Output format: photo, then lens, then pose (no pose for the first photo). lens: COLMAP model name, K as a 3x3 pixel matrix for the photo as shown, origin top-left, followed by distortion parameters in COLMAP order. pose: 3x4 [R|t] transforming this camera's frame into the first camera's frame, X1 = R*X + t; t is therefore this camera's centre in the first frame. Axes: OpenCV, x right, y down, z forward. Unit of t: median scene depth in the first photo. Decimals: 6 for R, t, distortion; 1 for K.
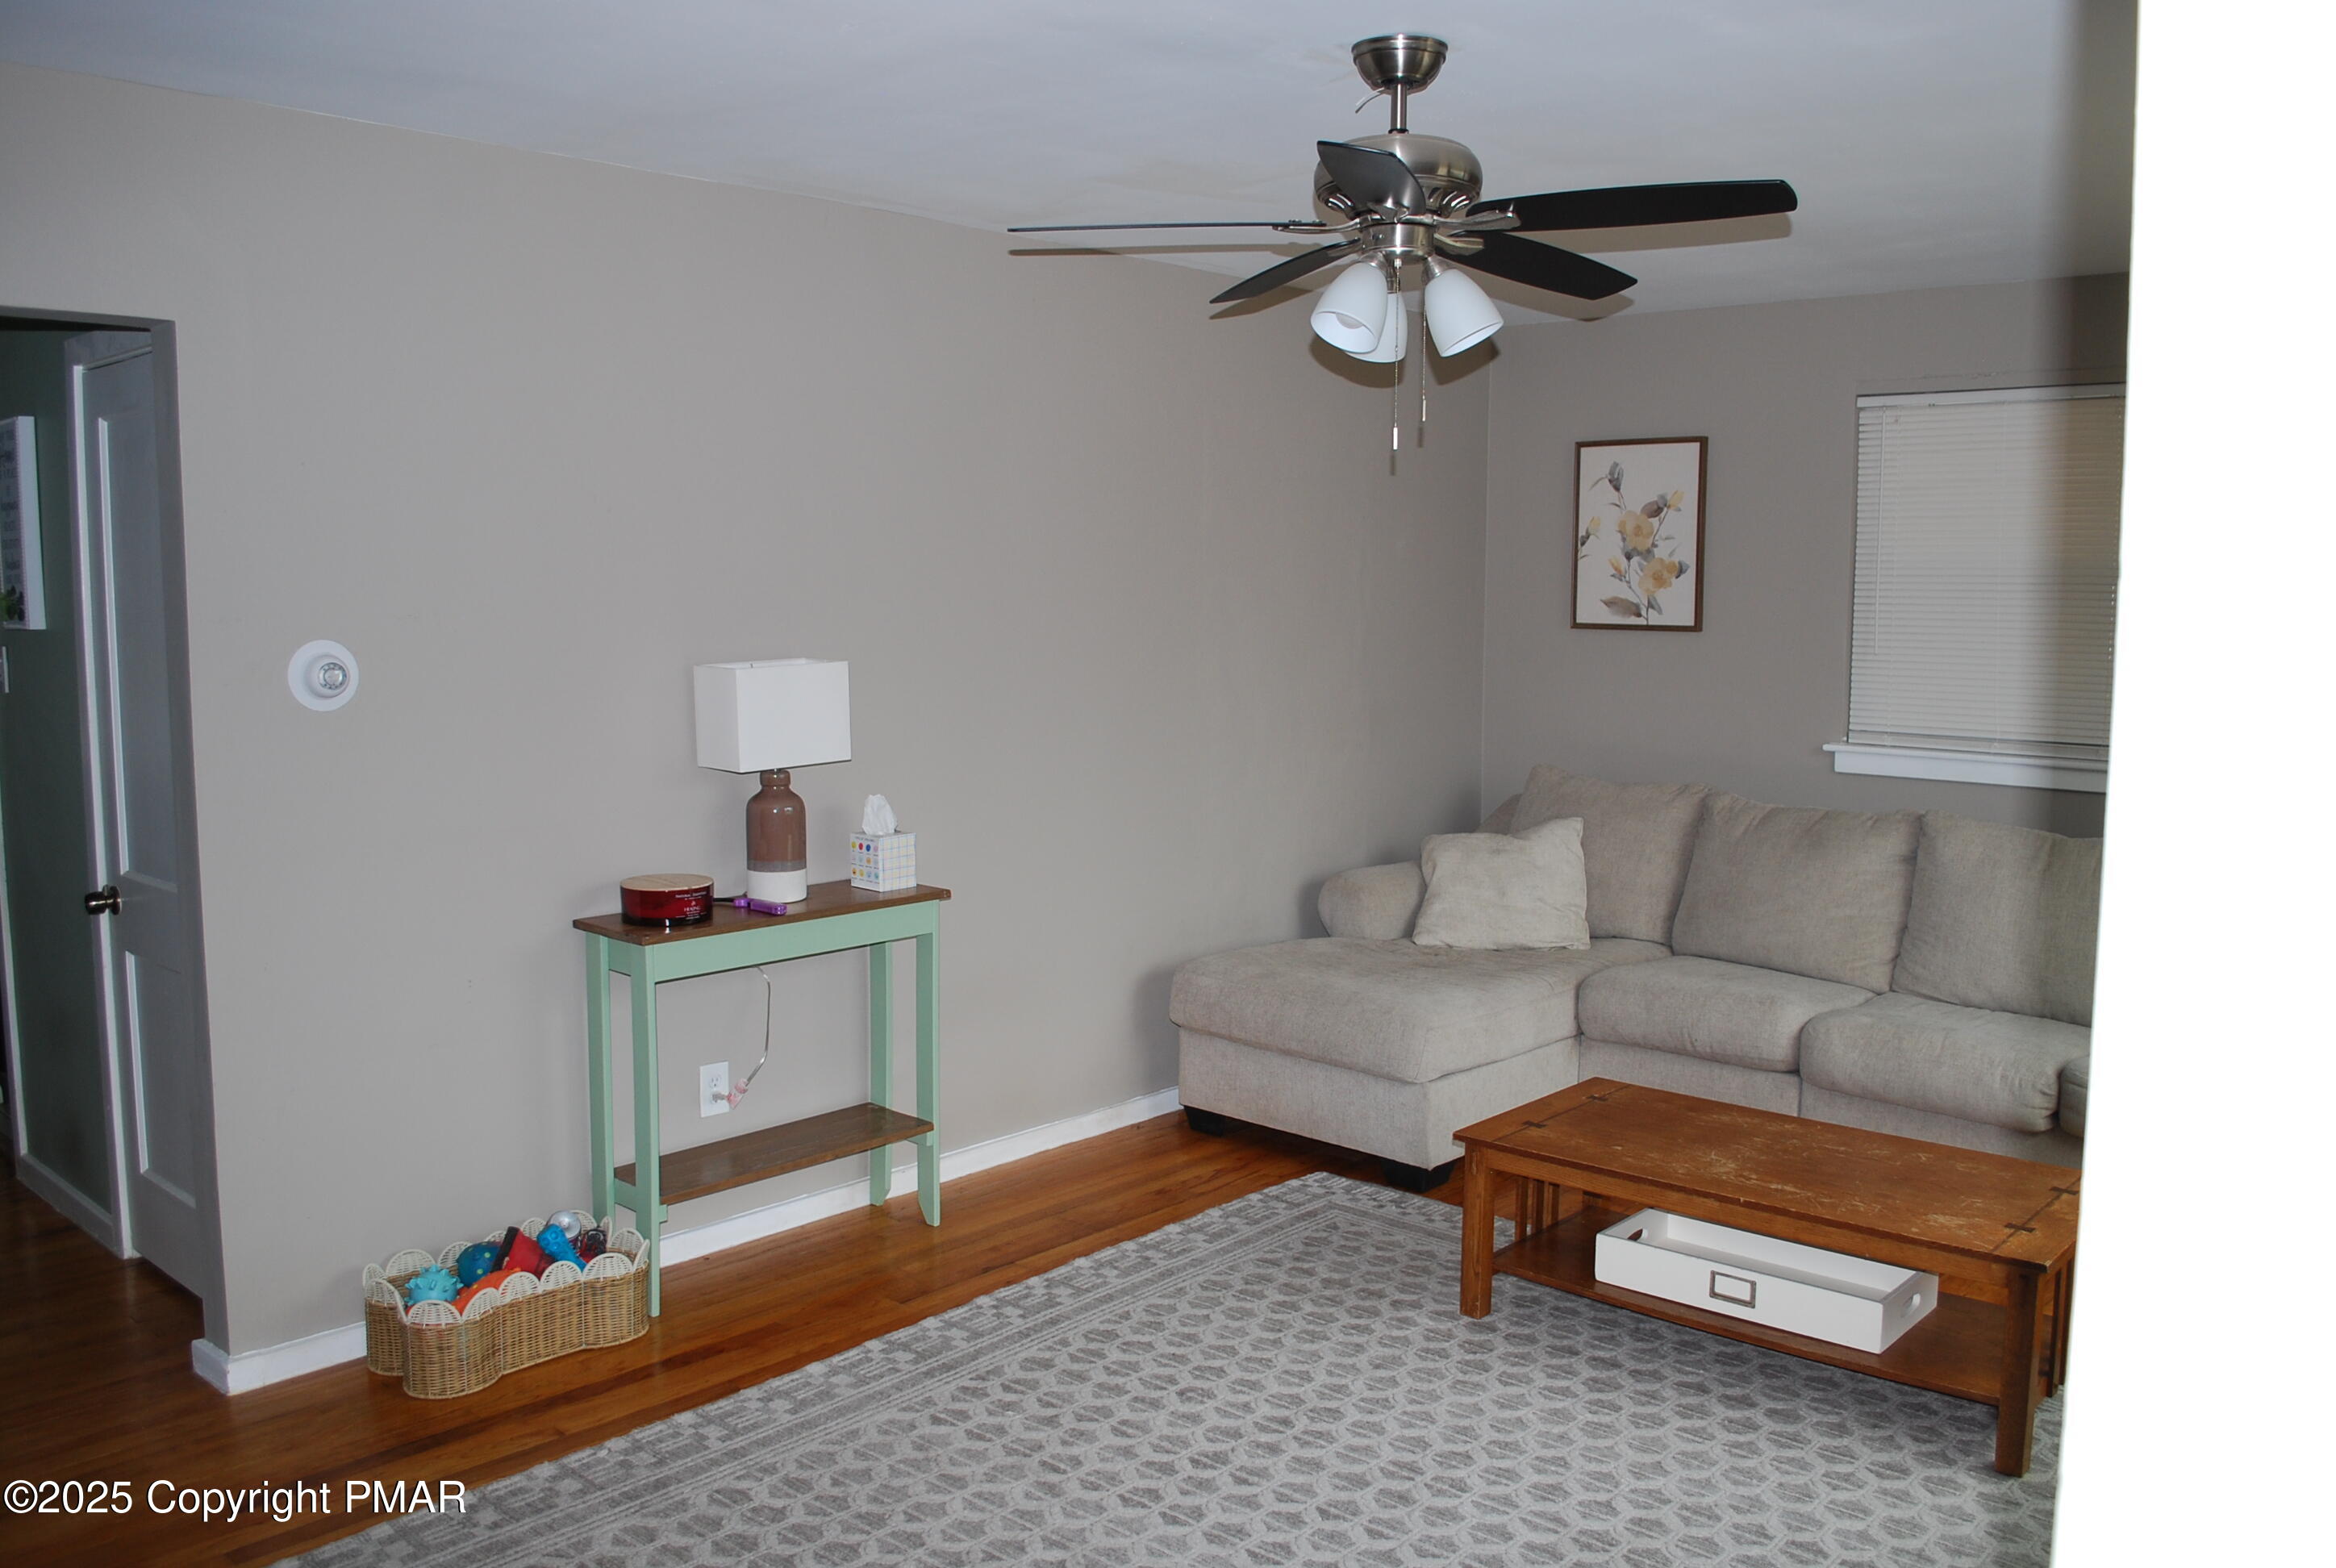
lens RADIAL K [[1862.0, 0, 1182.1], [0, 1862.0, 772.2], [0, 0, 1]] dist [-0.084399, 0.013069]
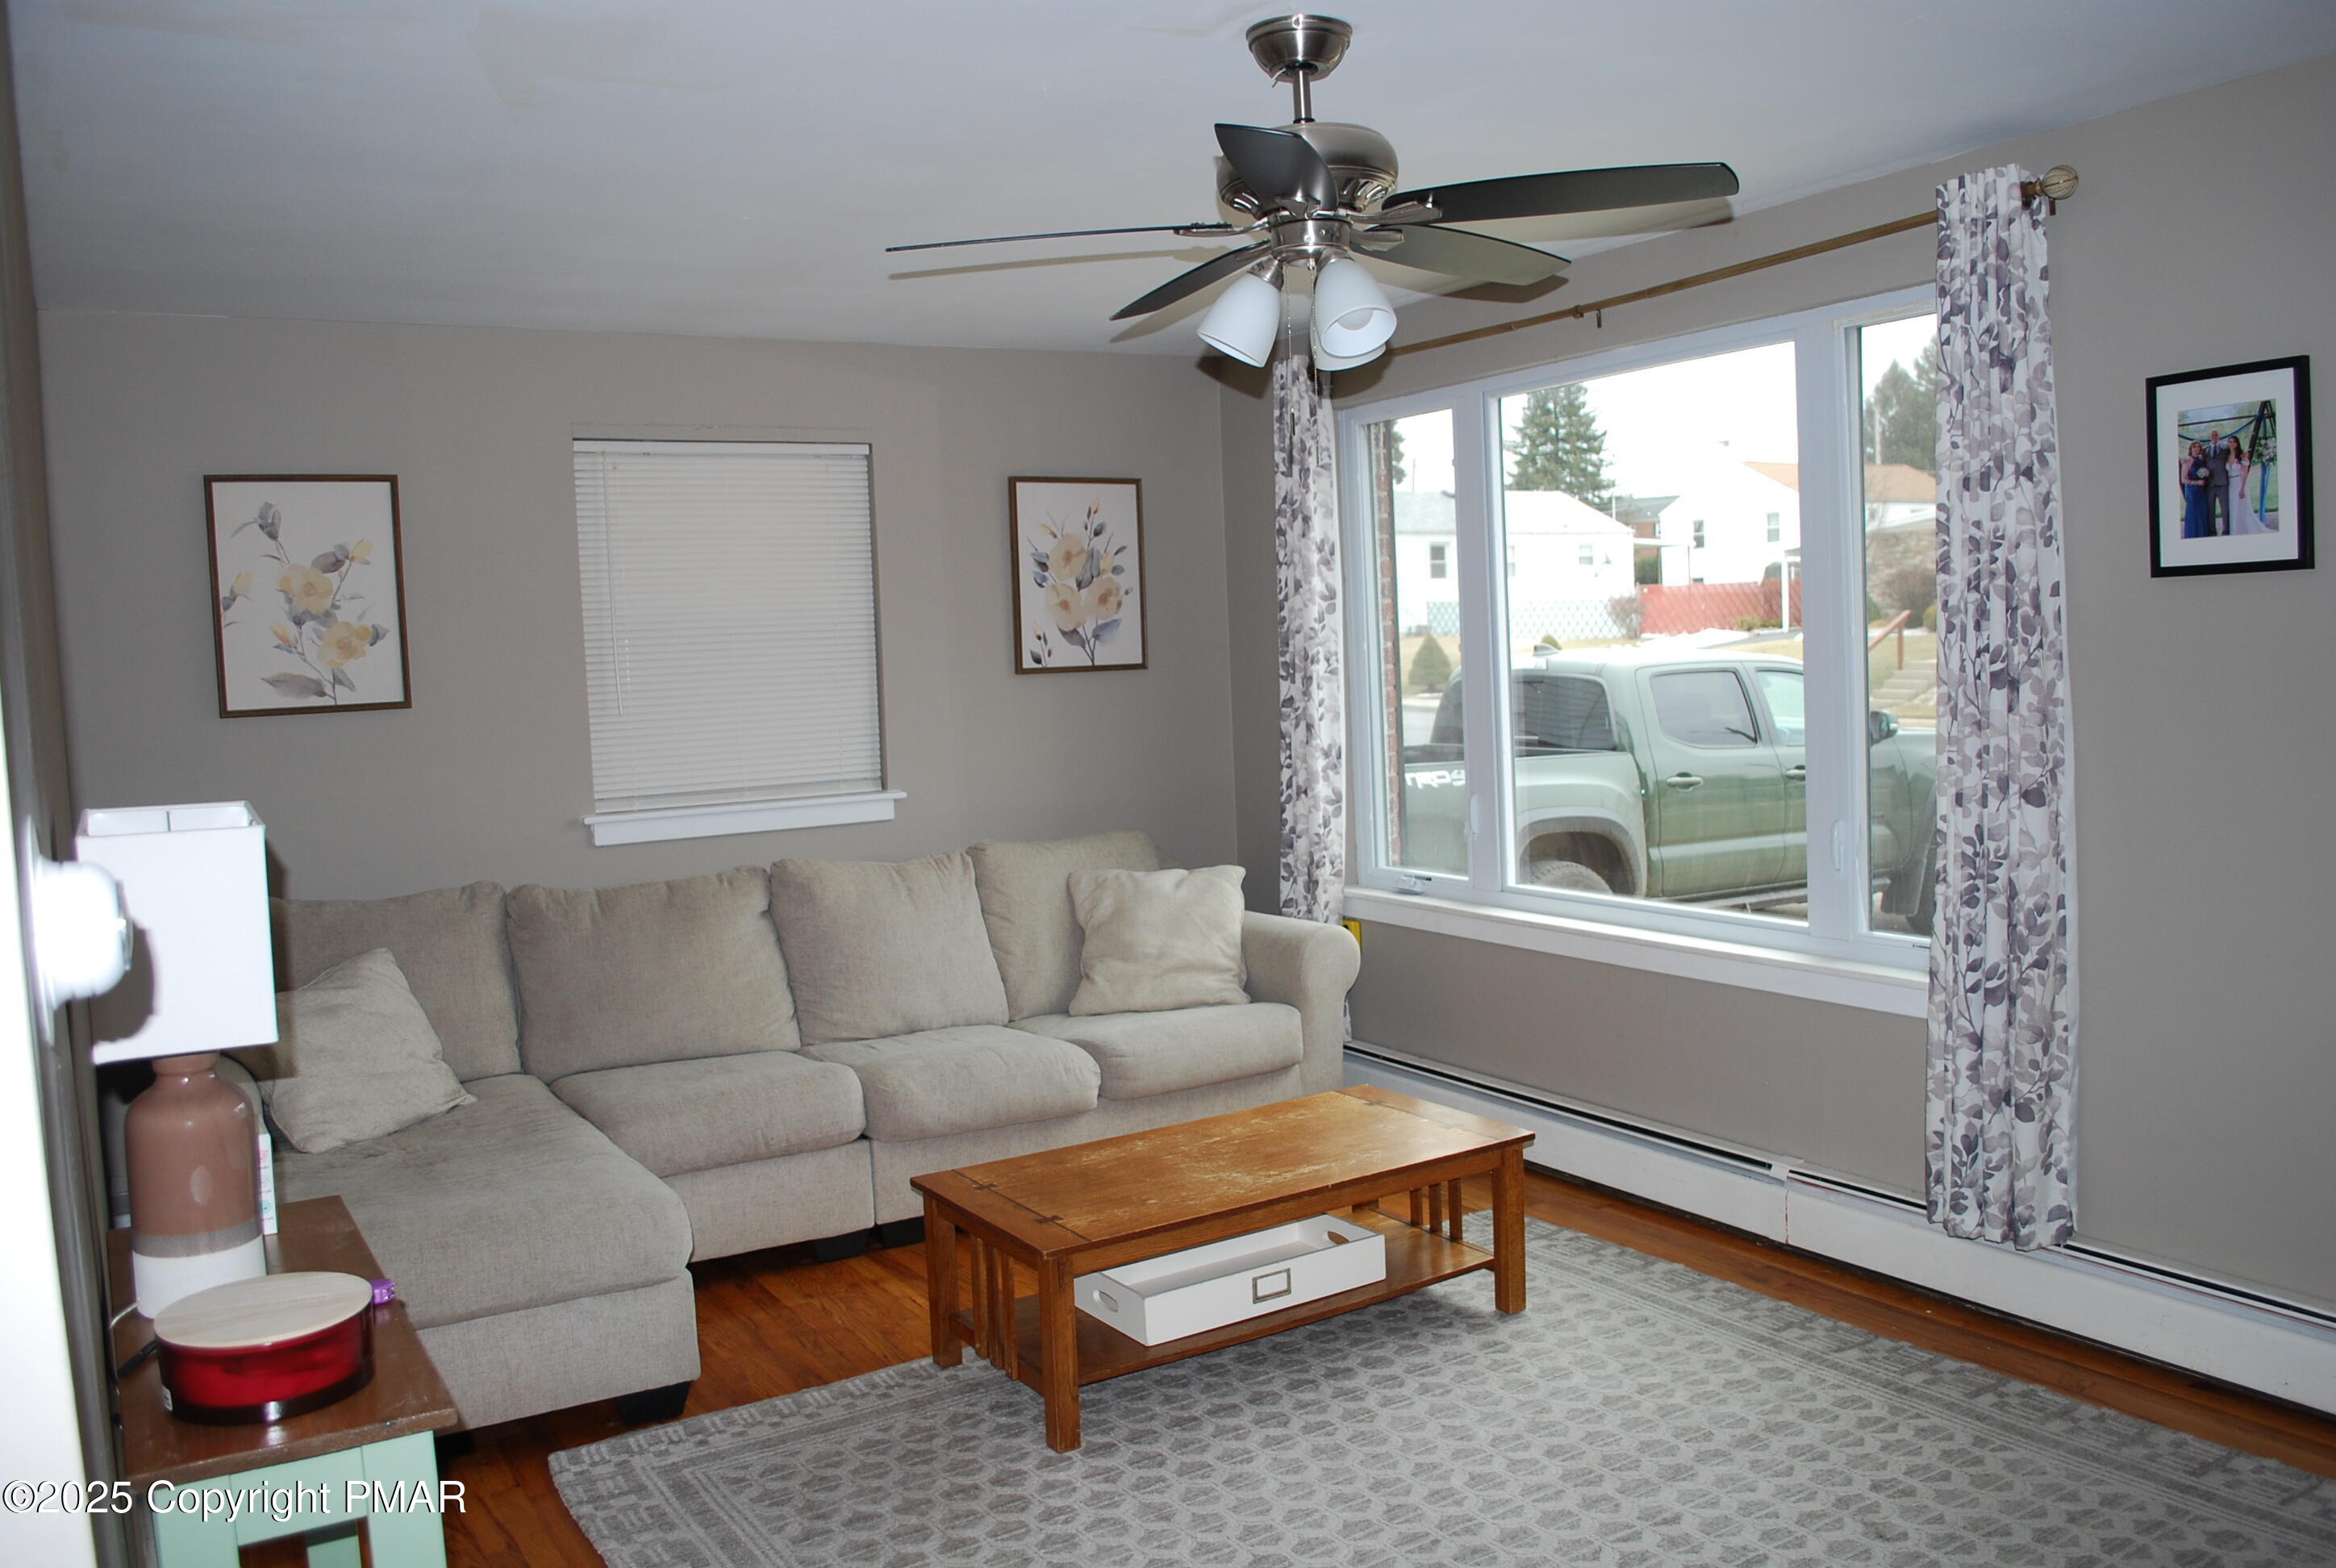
lens RADIAL K [[1862.0, 0, 1181.6], [0, 1862.0, 791.2], [0, 0, 1]] dist [-0.084399, 0.013069]
pose [[0.269226, -0.097560, 0.958123, -0.605734], [0.136677, 0.988657, 0.062264, -0.060879], [-0.953329, 0.114191, 0.279506, 0.626437]]
